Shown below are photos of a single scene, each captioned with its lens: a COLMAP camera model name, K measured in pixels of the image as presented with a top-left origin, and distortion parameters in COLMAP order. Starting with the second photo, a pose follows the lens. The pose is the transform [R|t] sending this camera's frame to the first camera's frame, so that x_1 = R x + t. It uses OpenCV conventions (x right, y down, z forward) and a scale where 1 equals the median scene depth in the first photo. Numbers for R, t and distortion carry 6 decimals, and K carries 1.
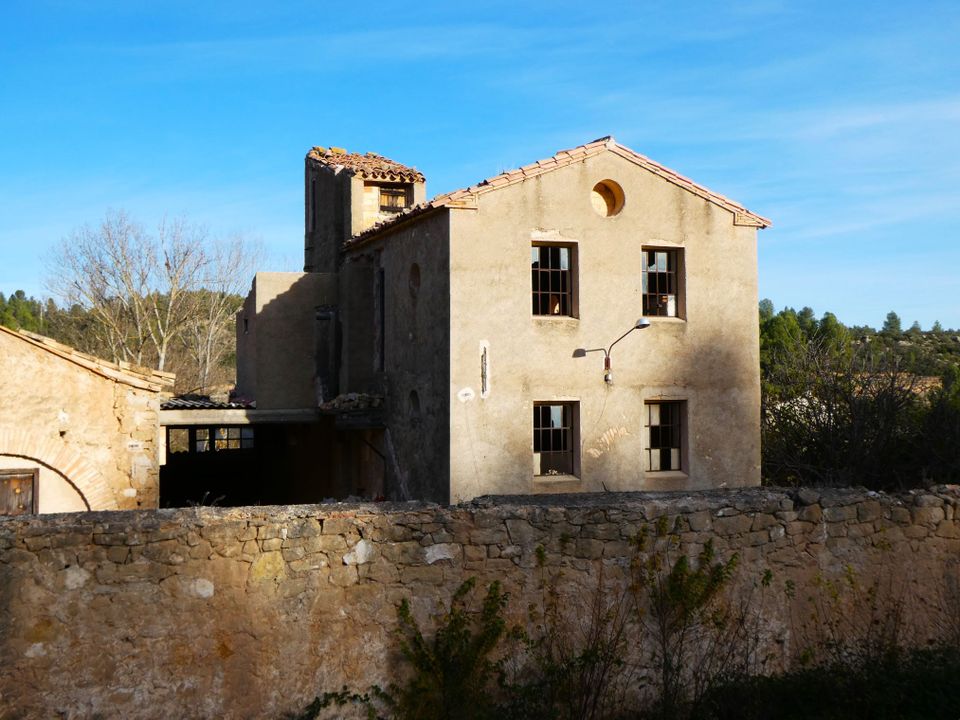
lens RADIAL K [[1130.4, 0, 475.6], [0, 1130.4, 352.3], [0, 0, 1]] dist [0.011389, 0.000000]
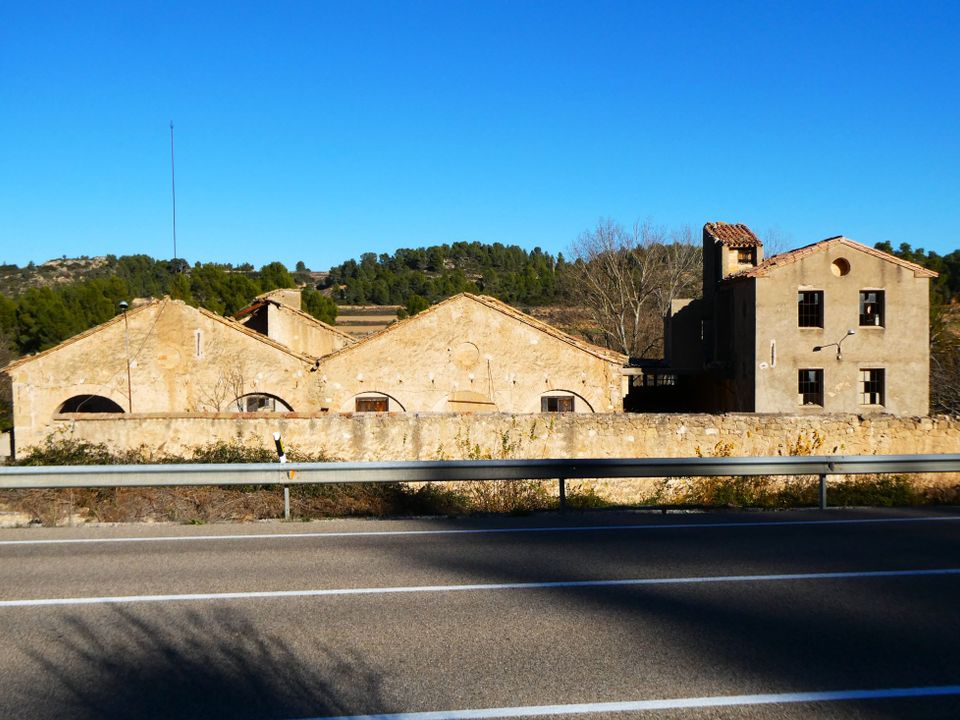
lens RADIAL K [[1130.4, 0, 476.9], [0, 1130.4, 358.7], [0, 0, 1]] dist [0.011389, 0.000000]
pose [[0.910663, 0.012935, -0.412947, 0.361152], [0.020367, 0.996889, 0.076140, -0.141523], [0.412647, -0.077748, 0.907567, -1.091249]]
